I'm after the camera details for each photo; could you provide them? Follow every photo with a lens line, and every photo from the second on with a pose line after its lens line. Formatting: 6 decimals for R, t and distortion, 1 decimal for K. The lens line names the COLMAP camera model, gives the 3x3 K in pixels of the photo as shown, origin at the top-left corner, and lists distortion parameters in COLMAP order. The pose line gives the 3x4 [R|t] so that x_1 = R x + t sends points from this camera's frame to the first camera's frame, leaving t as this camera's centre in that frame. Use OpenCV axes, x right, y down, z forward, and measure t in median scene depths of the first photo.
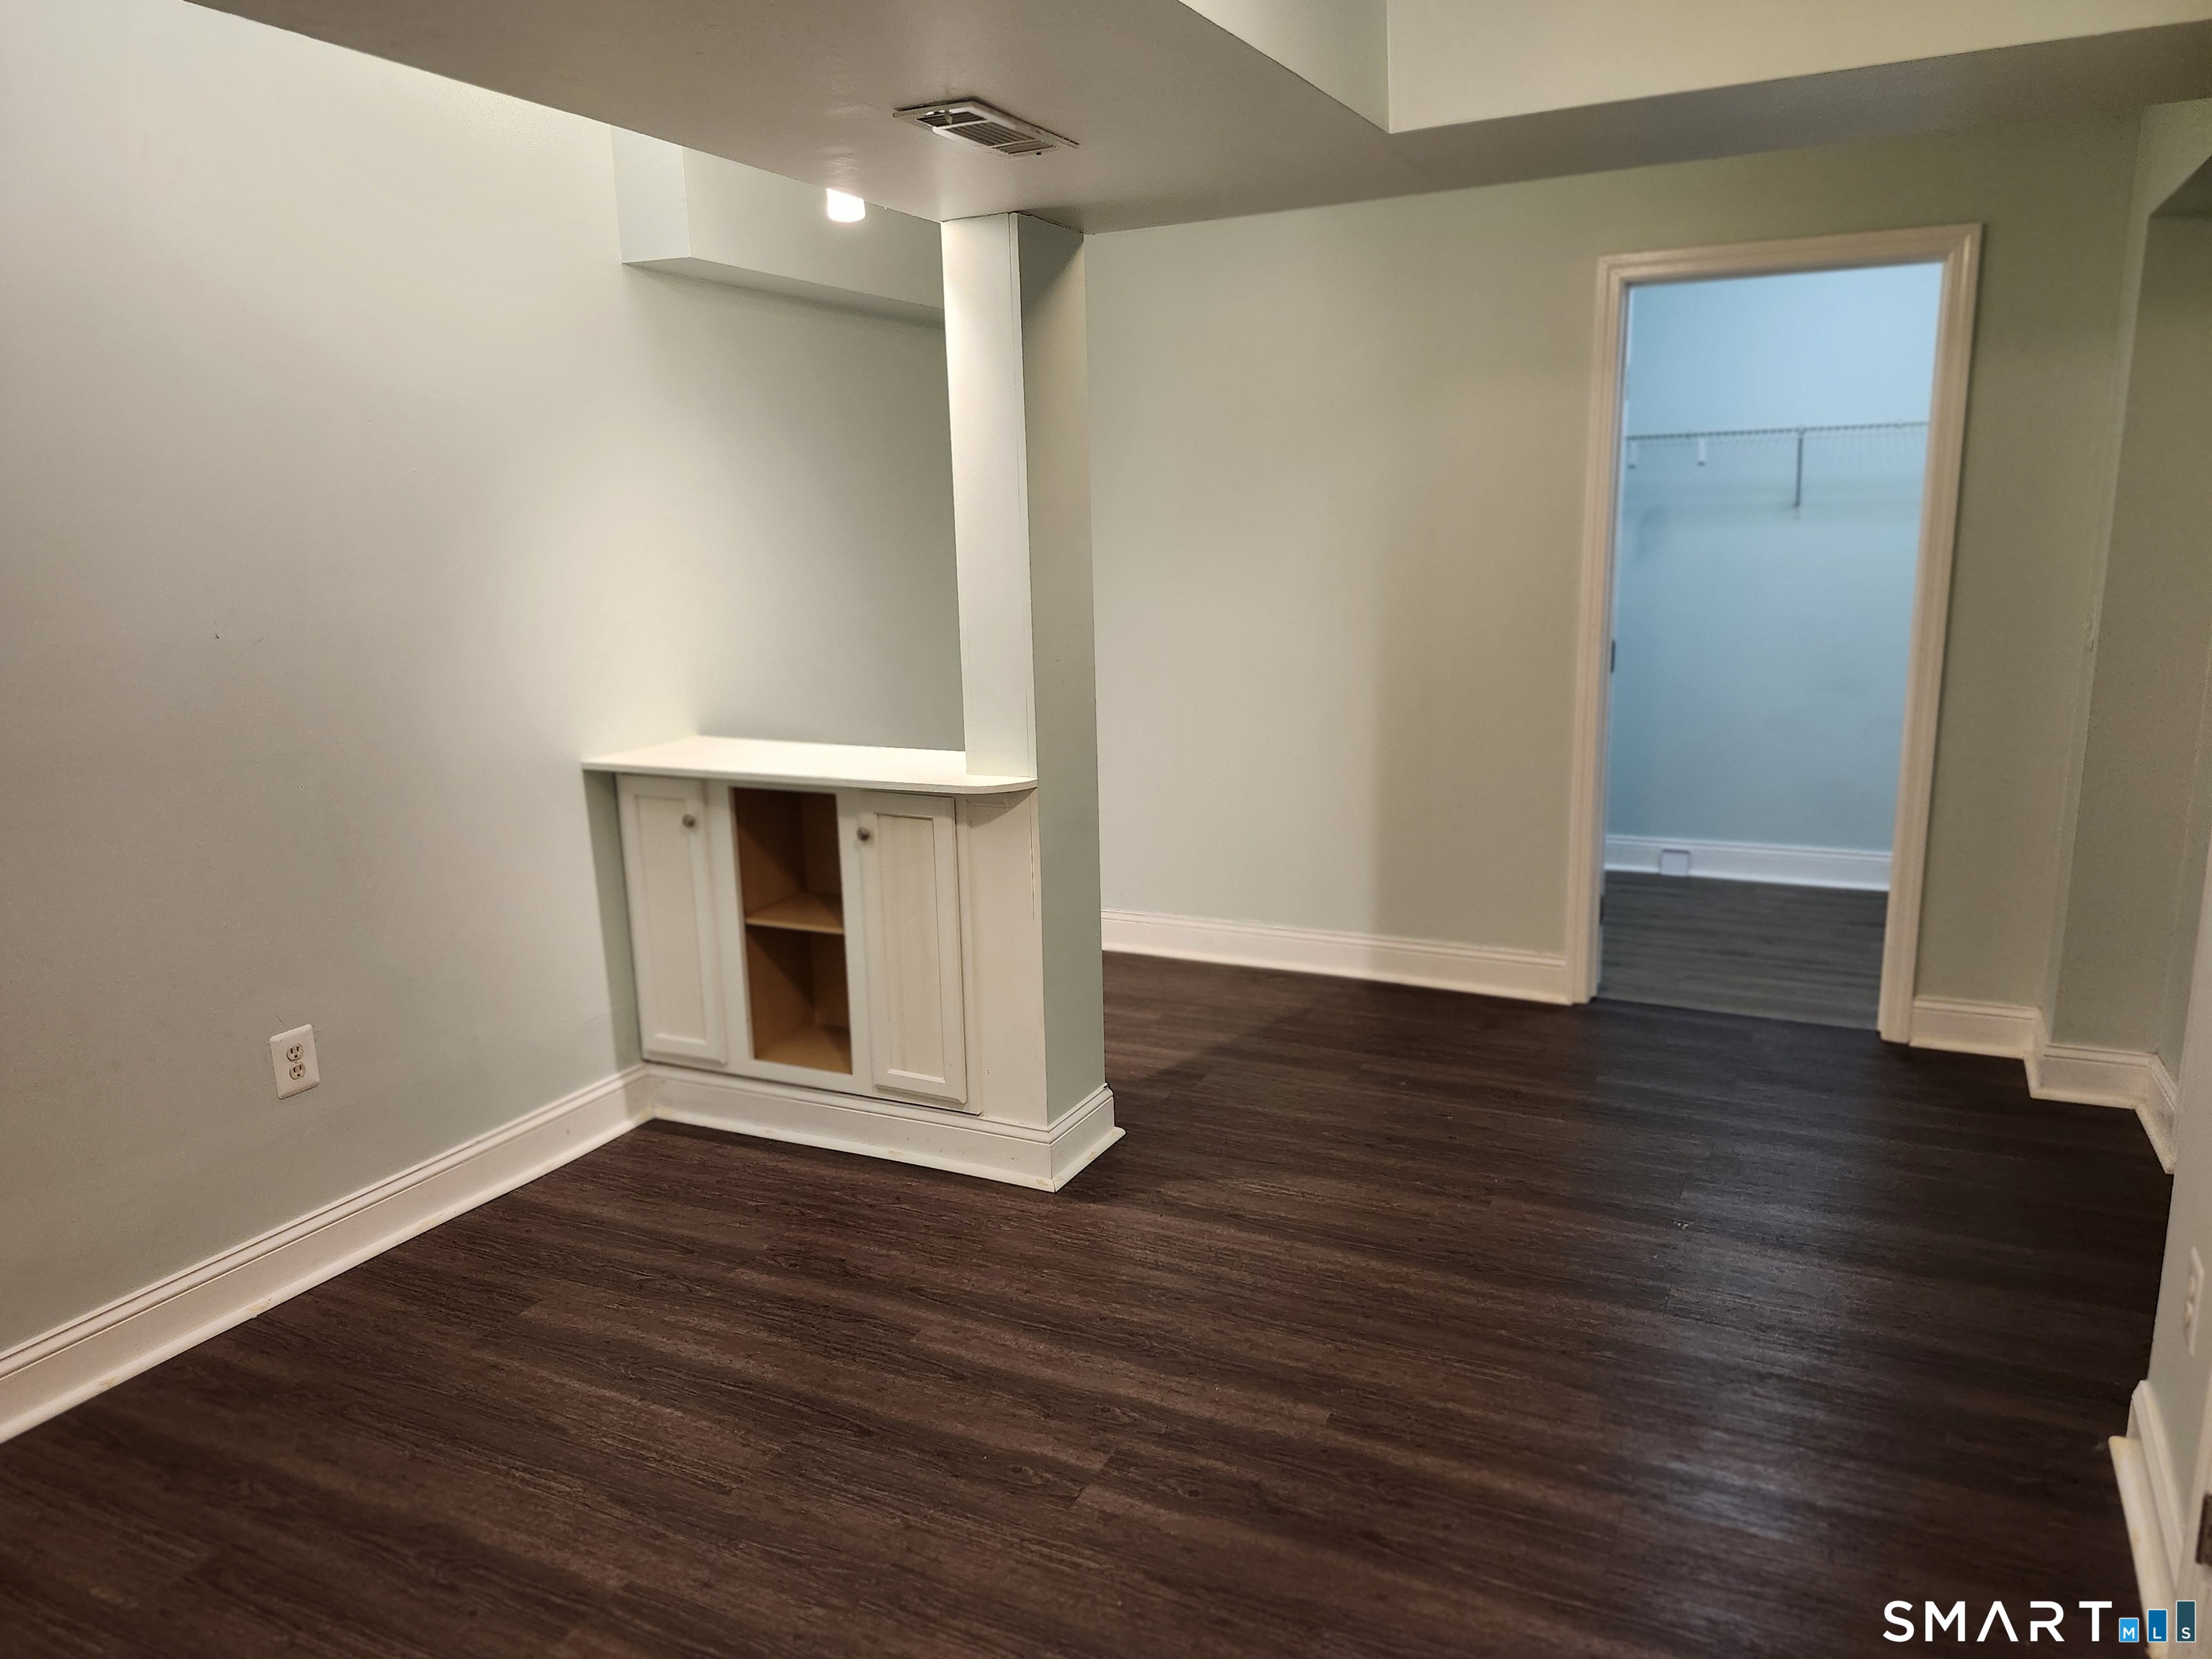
lens RADIAL K [[1539.8, 0, 1090.6], [0, 1539.8, 837.3], [0, 0, 1]] dist [0.032474, -0.026231]
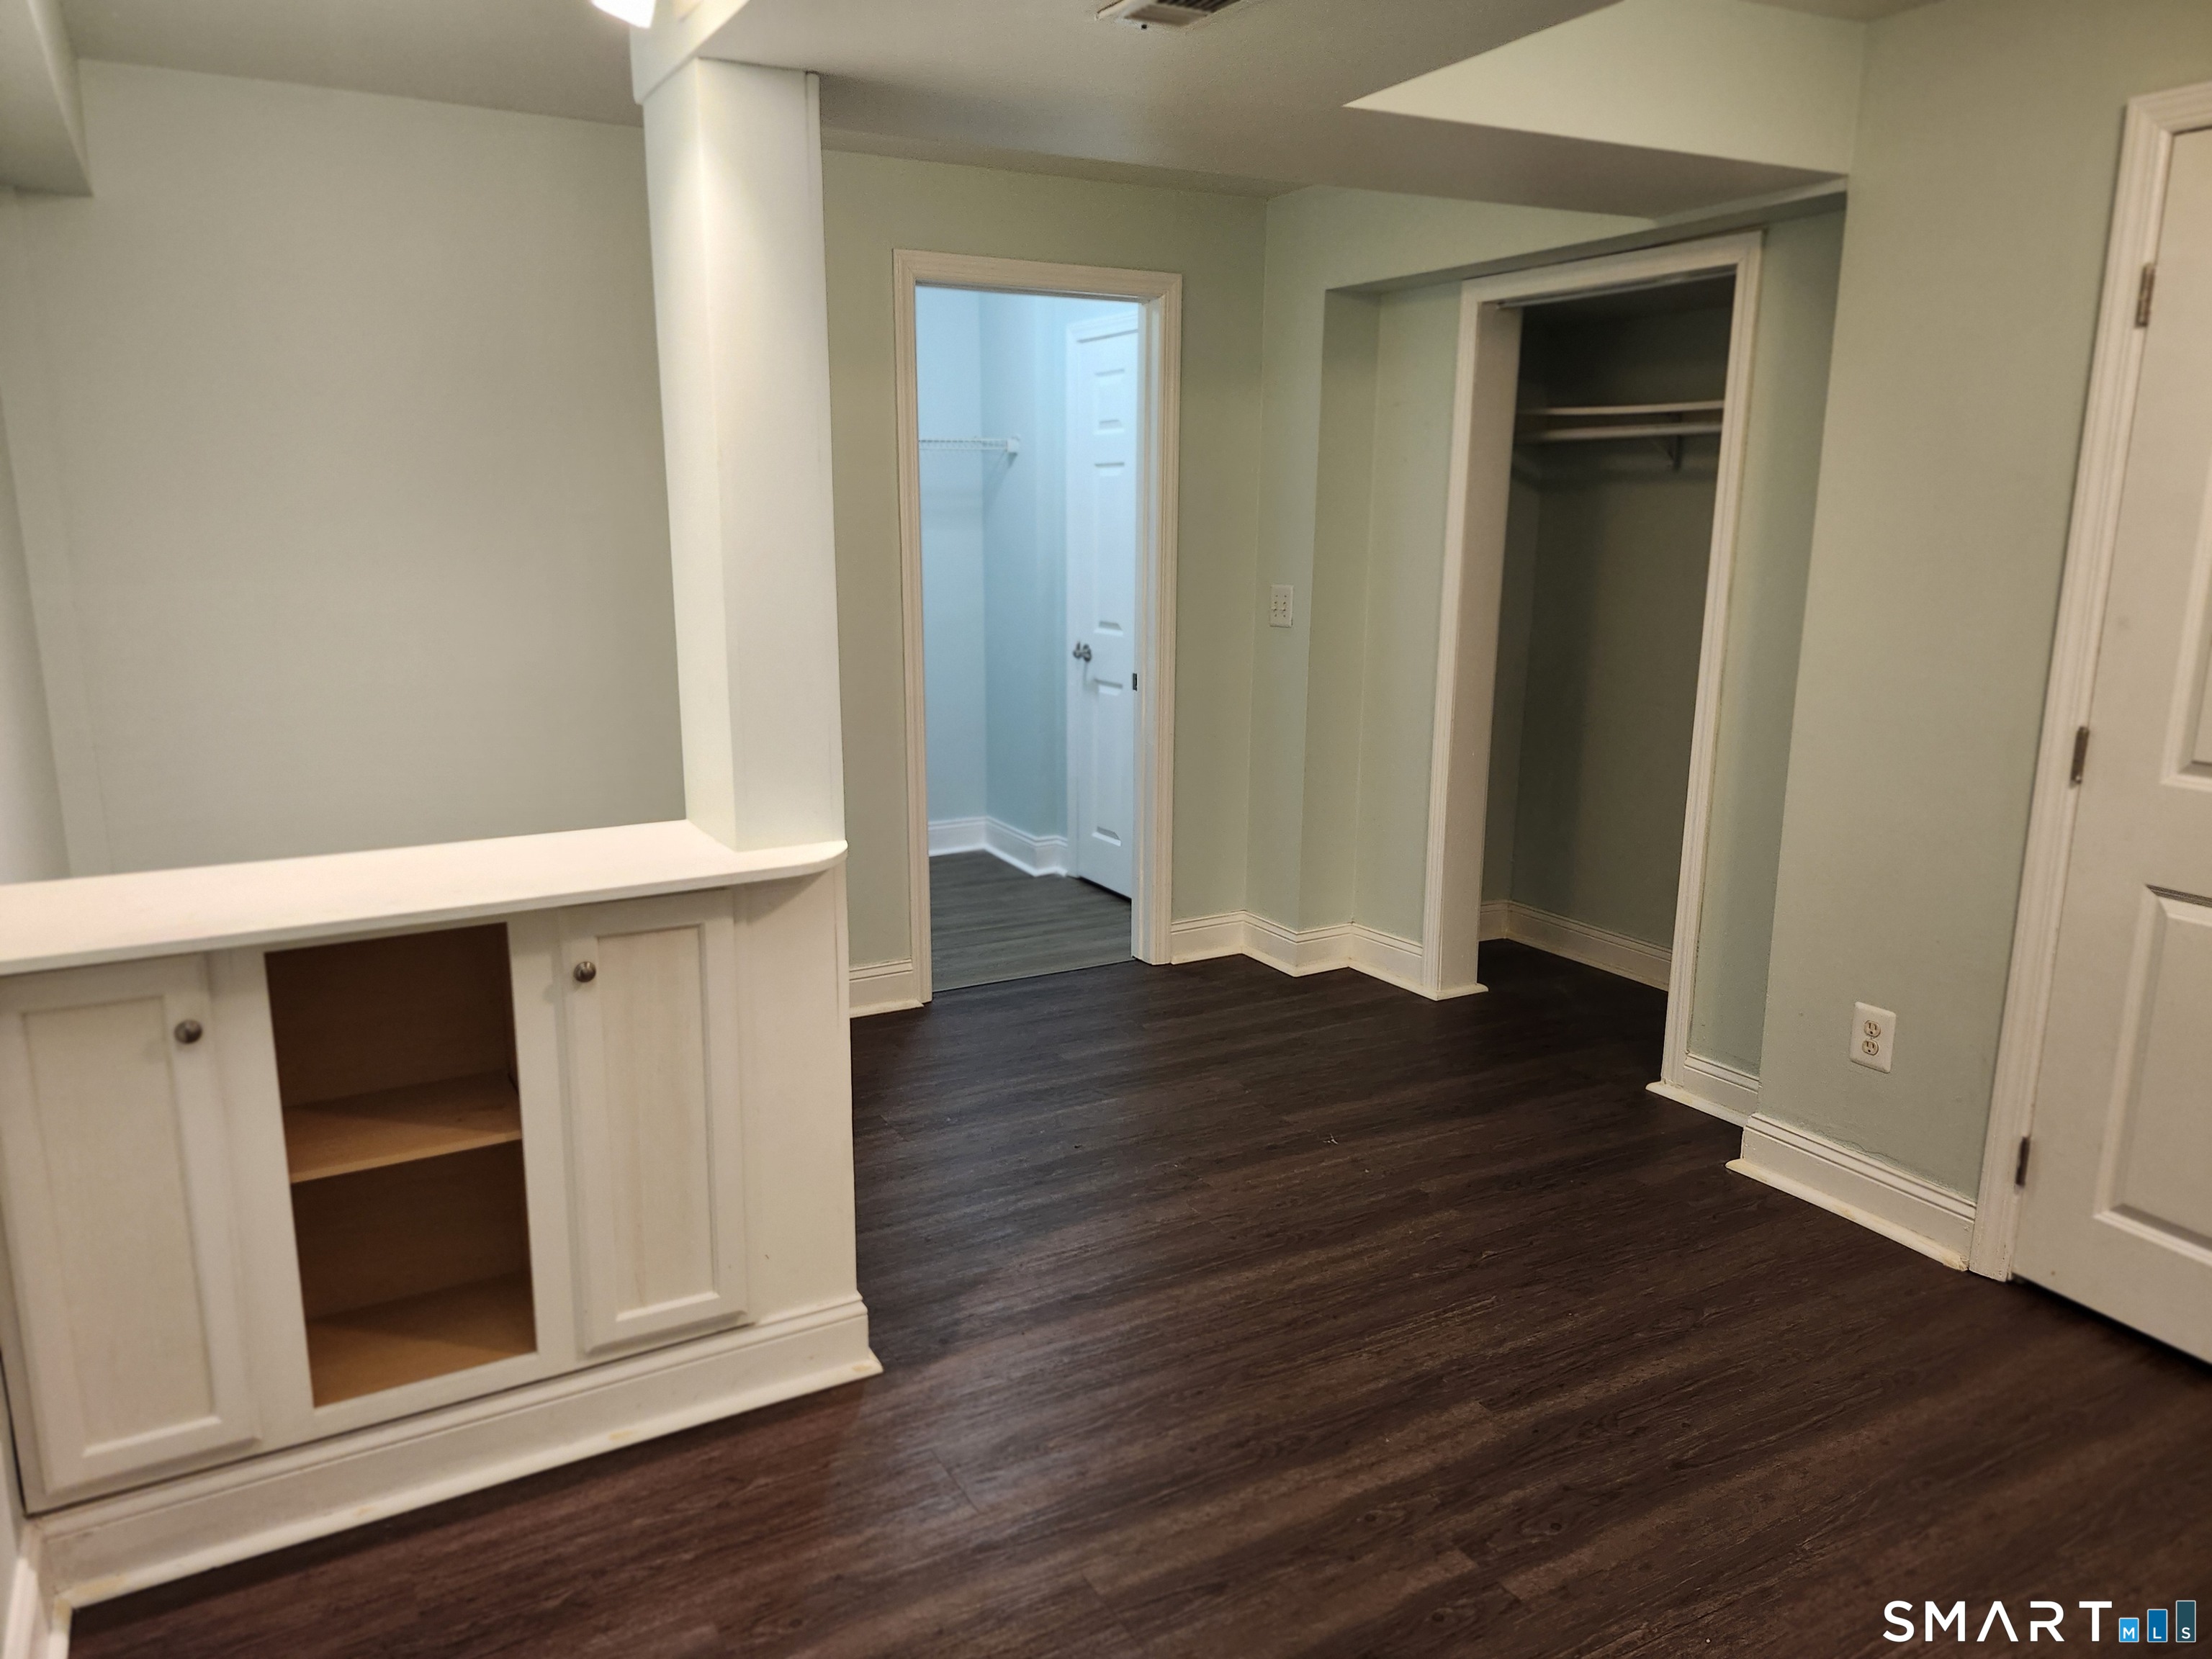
lens RADIAL K [[1539.8, 0, 1100.1], [0, 1539.8, 827.0], [0, 0, 1]] dist [0.032474, -0.026231]
pose [[0.557077, -0.146087, 0.817511, -0.537336], [0.154292, 0.985474, 0.070962, -0.073554], [-0.816002, 0.086604, 0.571524, 0.431479]]
